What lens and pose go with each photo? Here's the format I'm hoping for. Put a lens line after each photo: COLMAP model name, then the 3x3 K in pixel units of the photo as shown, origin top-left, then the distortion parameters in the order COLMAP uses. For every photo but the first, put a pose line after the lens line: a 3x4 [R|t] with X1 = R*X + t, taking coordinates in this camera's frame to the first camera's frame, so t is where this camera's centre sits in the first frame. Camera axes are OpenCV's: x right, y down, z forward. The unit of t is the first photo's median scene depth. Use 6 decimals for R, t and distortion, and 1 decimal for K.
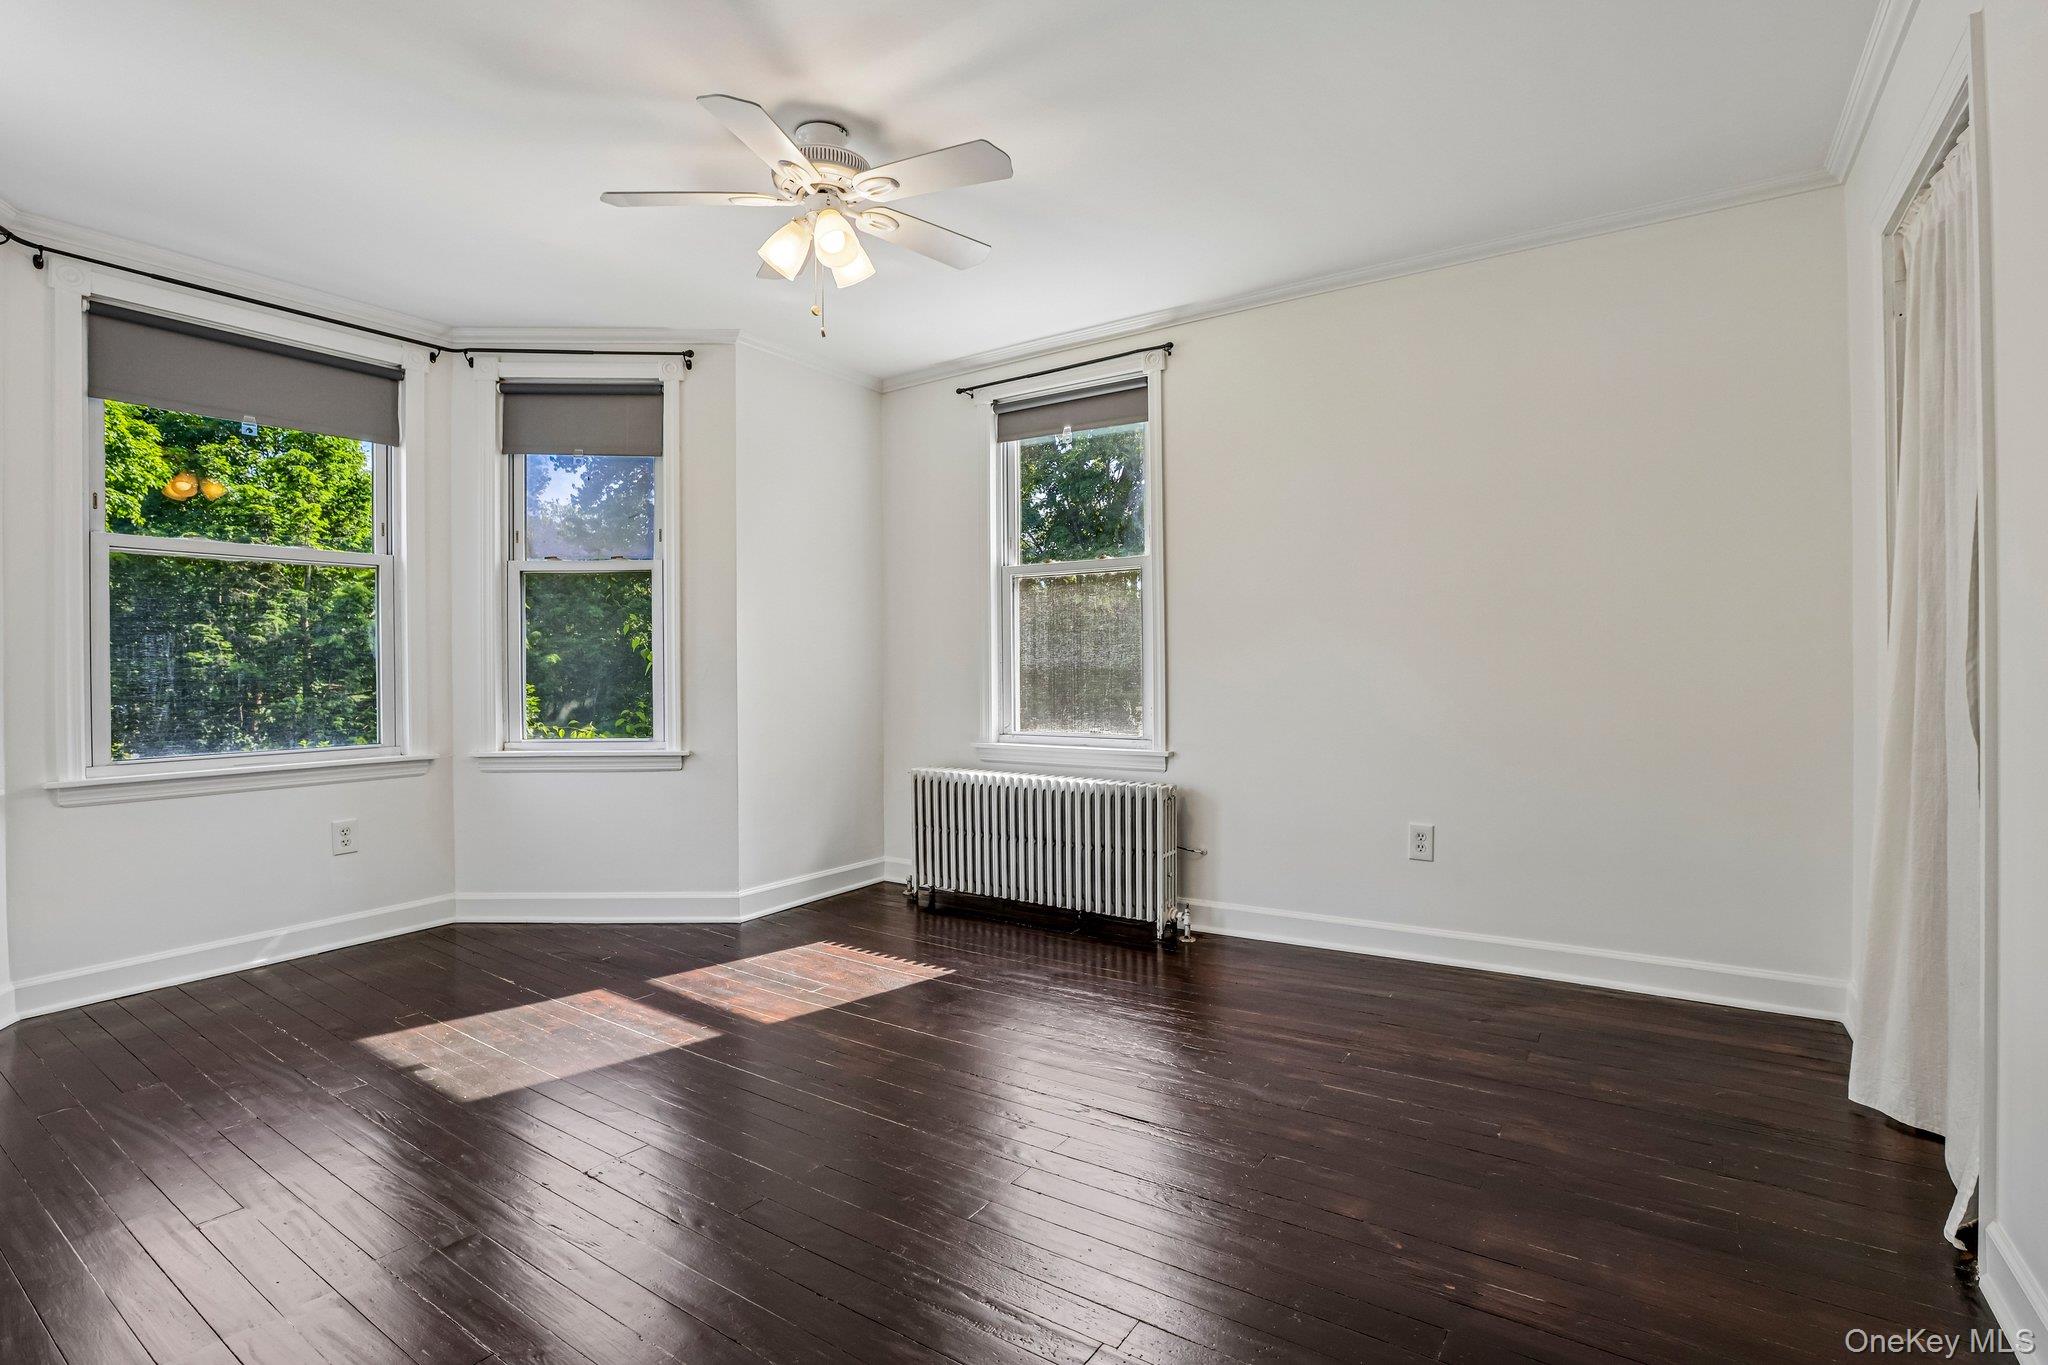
lens RADIAL K [[991.7, 0, 1020.8], [0, 991.7, 653.1], [0, 0, 1]] dist [-0.002354, 0.000543]
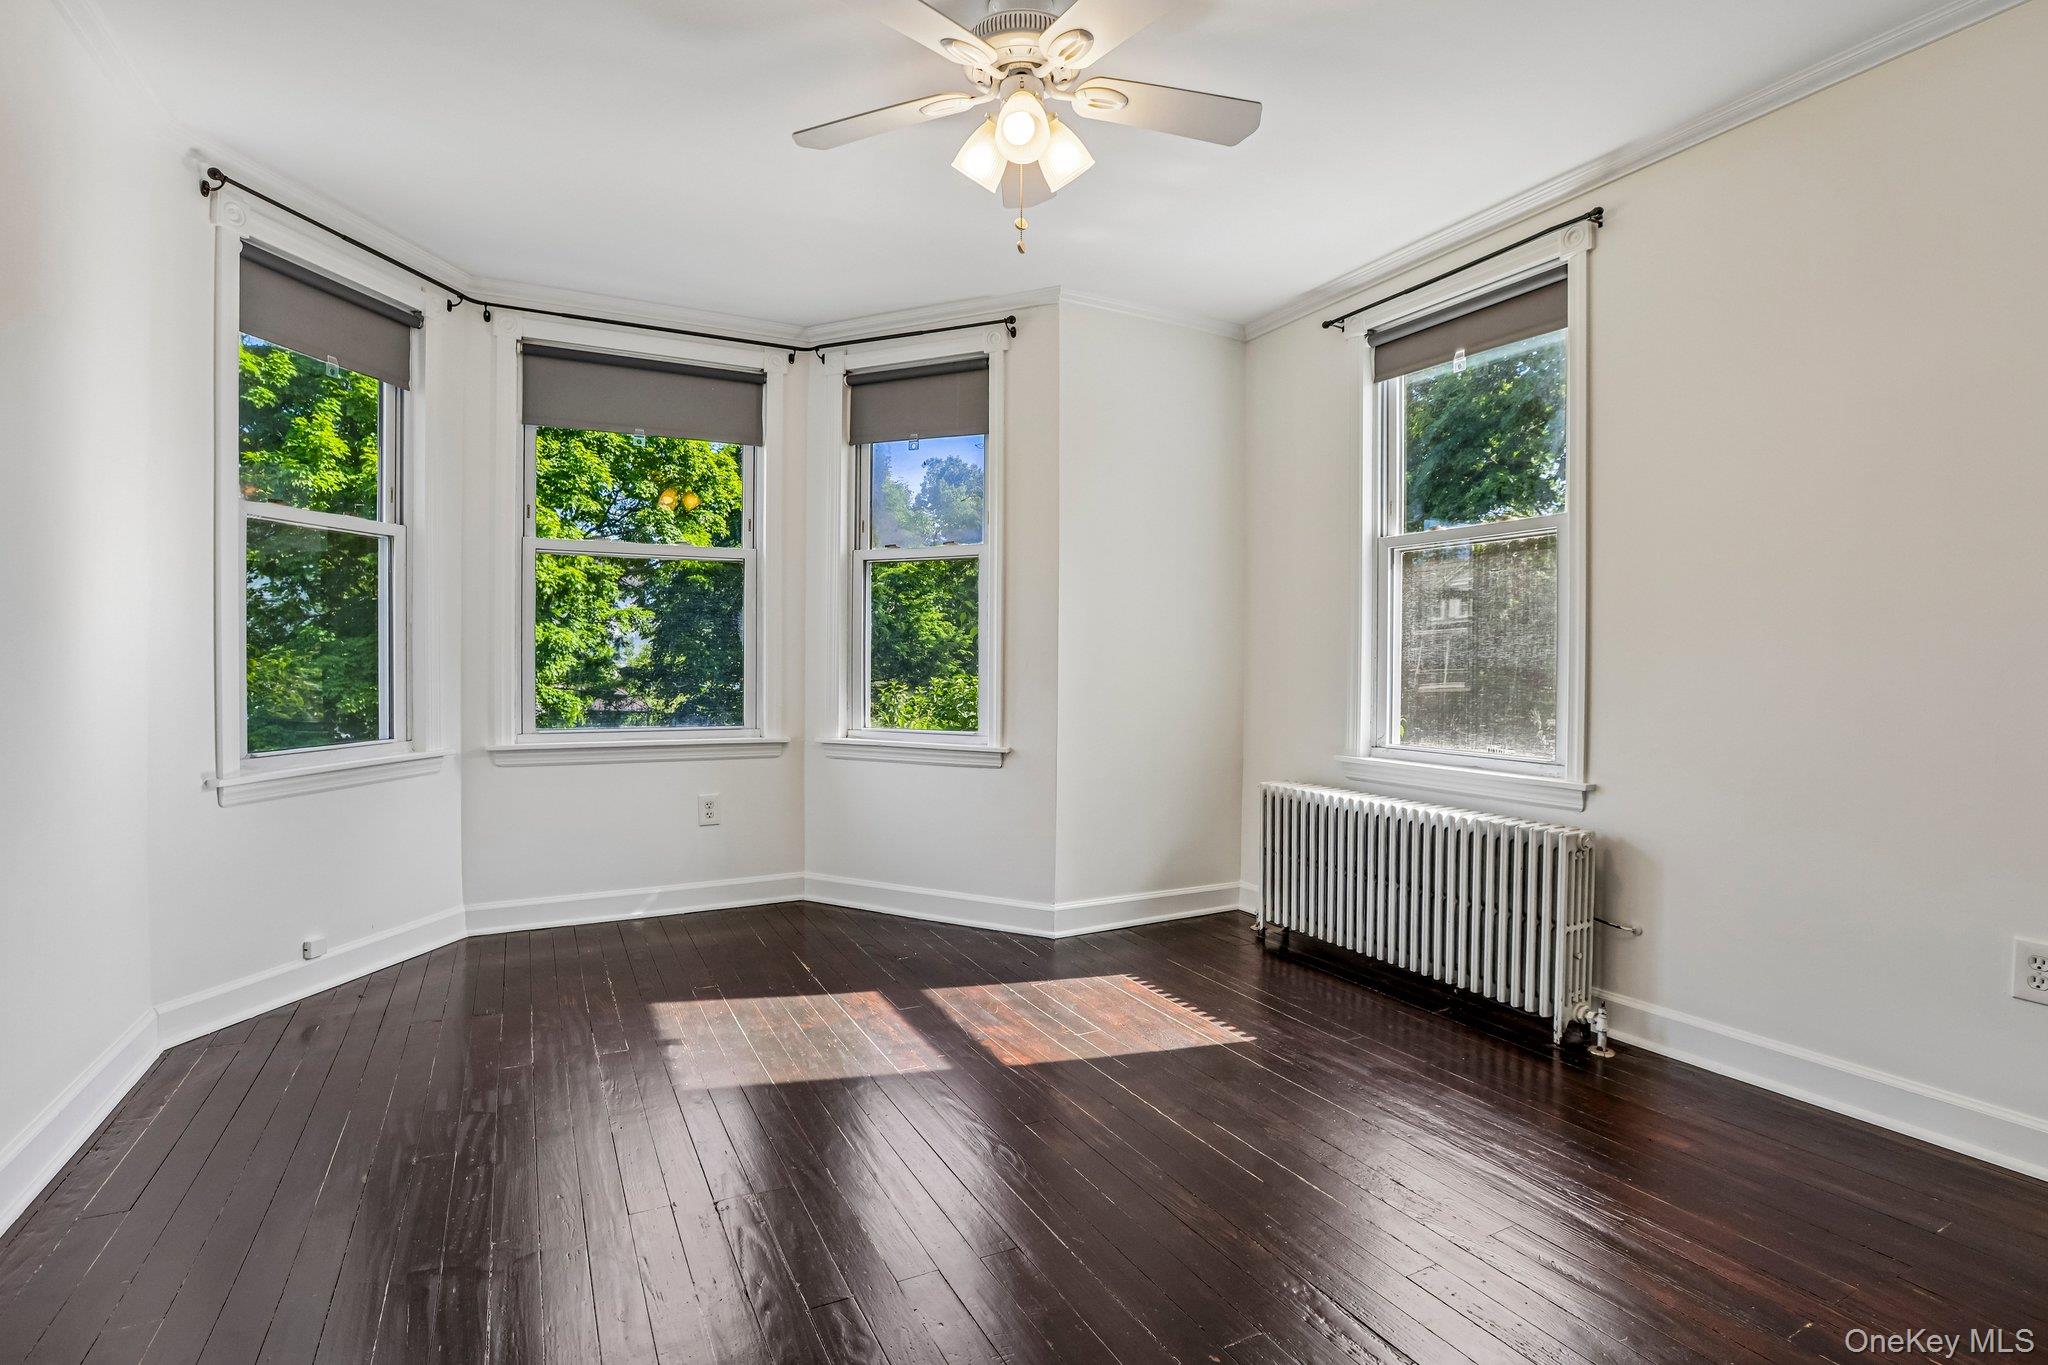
lens RADIAL K [[1010.8, 0, 1035.0], [0, 1010.8, 665.2], [0, 0, 1]] dist [-0.079558, 0.085646]
pose [[0.883158, 0.015976, -0.468804, 0.134287], [-0.007994, 0.999787, 0.019012, 0.003155], [0.469008, -0.013042, 0.883098, 0.182862]]
